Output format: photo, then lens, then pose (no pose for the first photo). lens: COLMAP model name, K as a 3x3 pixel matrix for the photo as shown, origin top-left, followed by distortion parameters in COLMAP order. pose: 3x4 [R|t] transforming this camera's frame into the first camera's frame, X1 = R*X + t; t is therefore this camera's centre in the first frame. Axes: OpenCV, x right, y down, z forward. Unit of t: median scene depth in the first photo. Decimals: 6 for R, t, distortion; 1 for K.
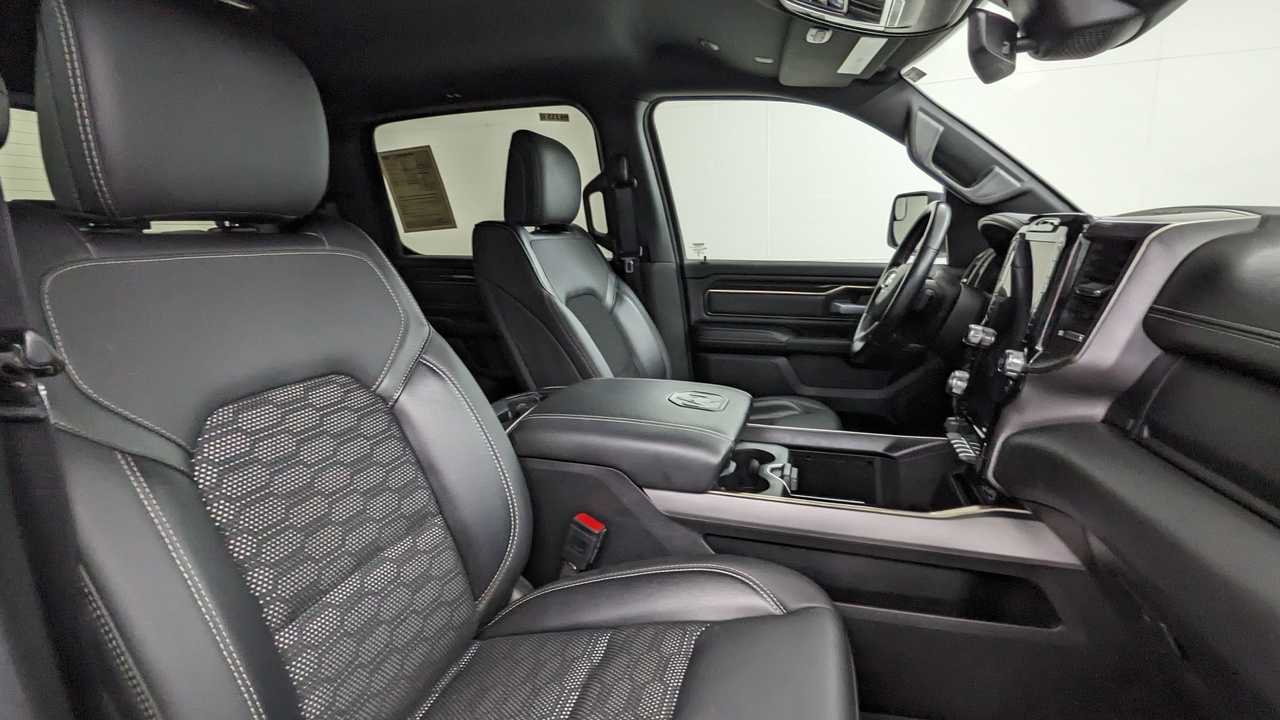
lens RADIAL K [[638.6, 0, 639.6], [0, 638.6, 352.9], [0, 0, 1]] dist [0.005455, -0.001711]
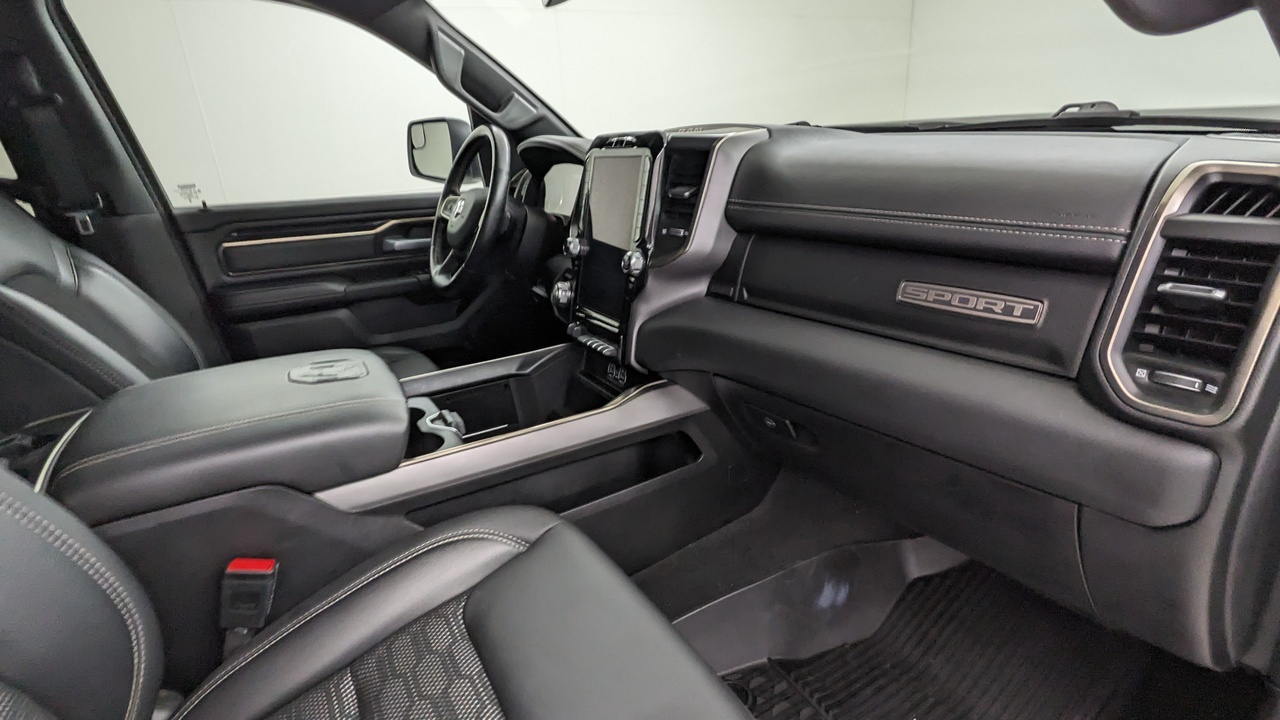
lens RADIAL K [[638.6, 0, 636.2], [0, 638.6, 353.7], [0, 0, 1]] dist [0.005455, -0.001711]
pose [[0.668020, -0.248060, 0.701581, -0.229314], [0.181140, 0.968650, 0.170014, -0.016977], [-0.721761, 0.013512, 0.692011, 0.154952]]
